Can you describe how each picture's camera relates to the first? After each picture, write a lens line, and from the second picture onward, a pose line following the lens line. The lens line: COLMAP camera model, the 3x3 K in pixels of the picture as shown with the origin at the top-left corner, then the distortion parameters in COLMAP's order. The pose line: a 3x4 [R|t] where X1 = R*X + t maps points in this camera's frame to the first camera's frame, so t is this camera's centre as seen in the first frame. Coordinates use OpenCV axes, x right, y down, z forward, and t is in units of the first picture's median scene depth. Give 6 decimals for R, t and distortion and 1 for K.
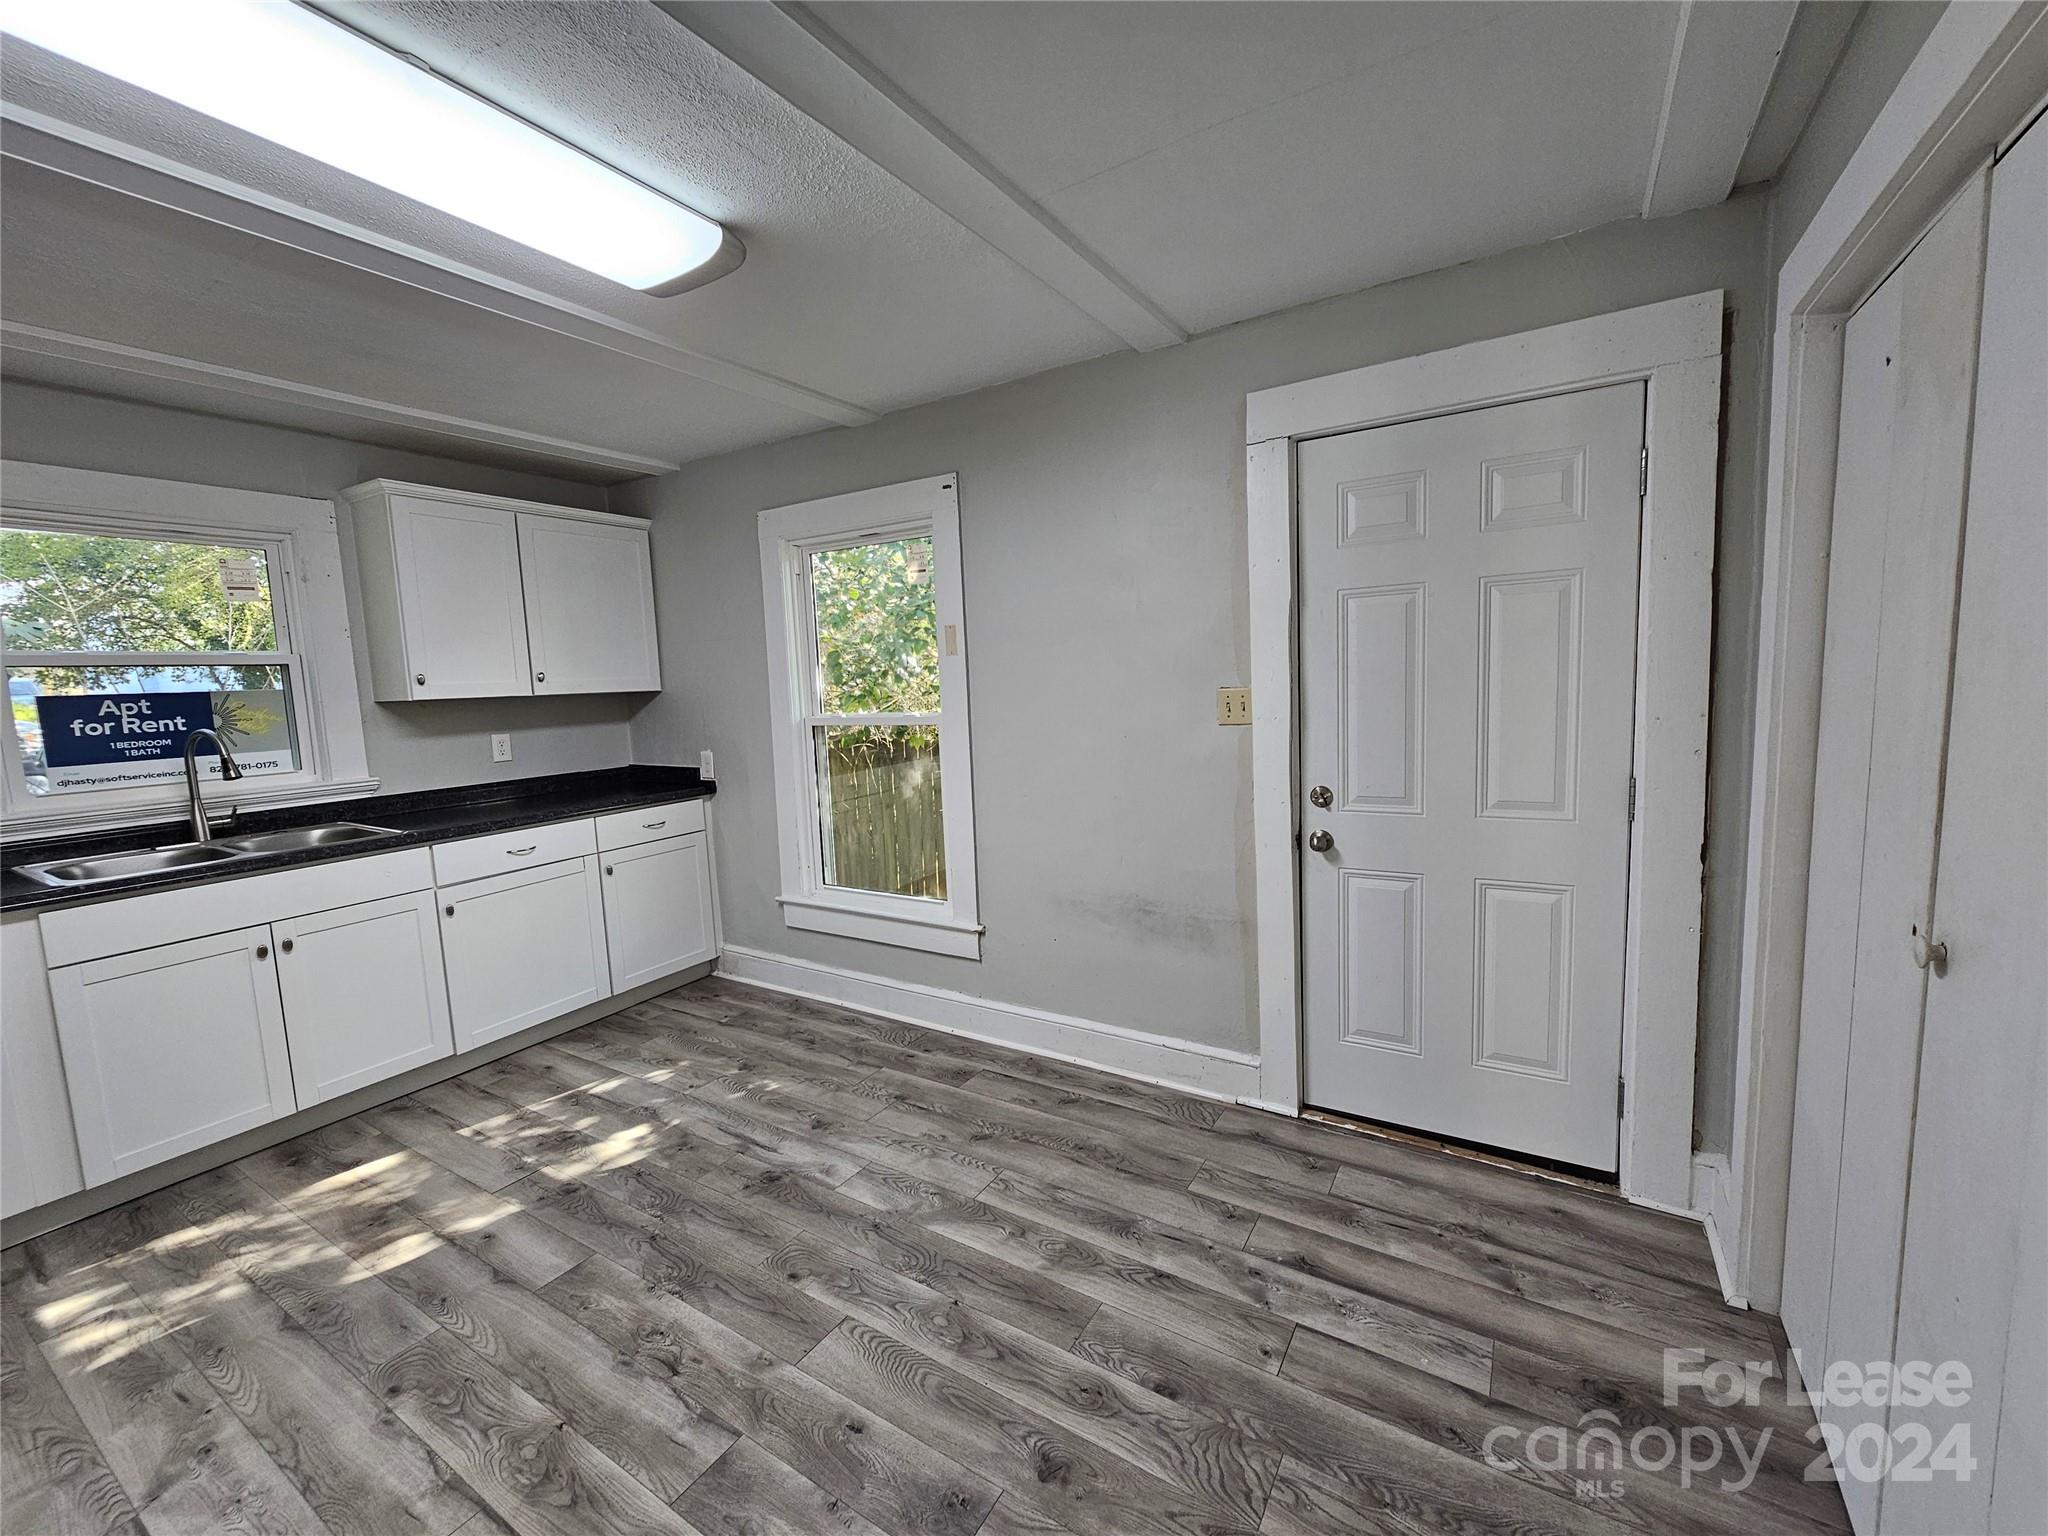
lens RADIAL K [[839.4, 0, 1011.3], [0, 839.4, 772.6], [0, 0, 1]] dist [-0.001537, 0.000661]
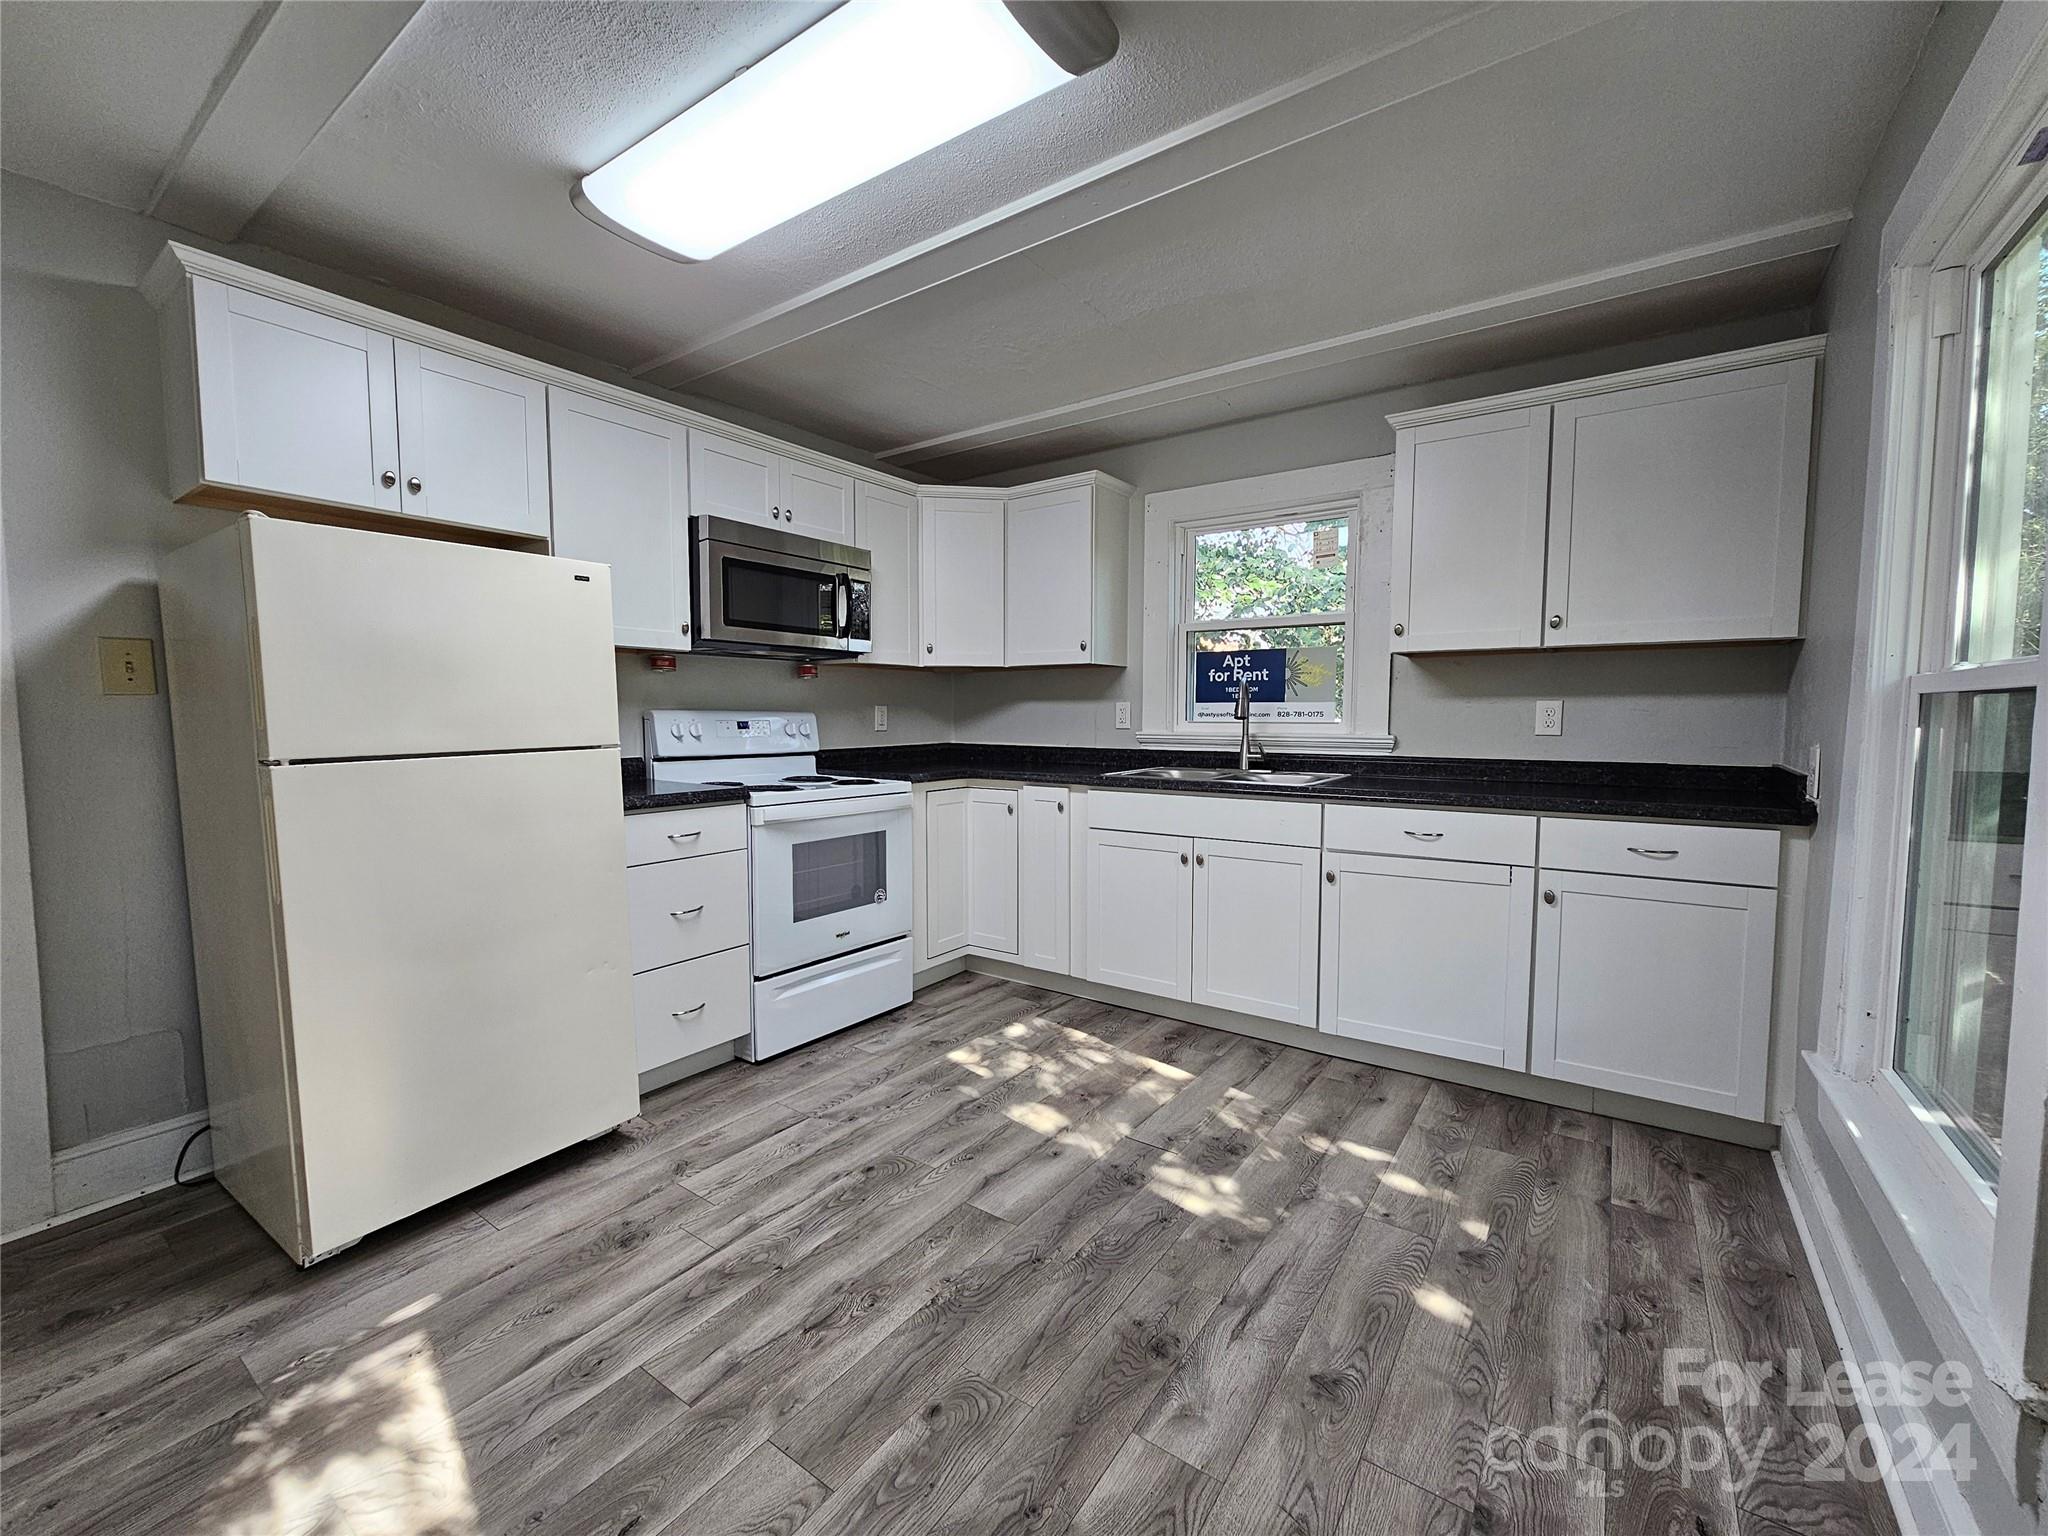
lens RADIAL K [[839.4, 0, 1025.1], [0, 839.4, 770.5], [0, 0, 1]] dist [-0.001537, 0.000661]
pose [[-0.054349, 0.107337, -0.992736, 0.284952], [-0.113720, 0.987071, 0.112951, -0.020005], [0.992025, 0.119032, -0.041440, 0.769537]]
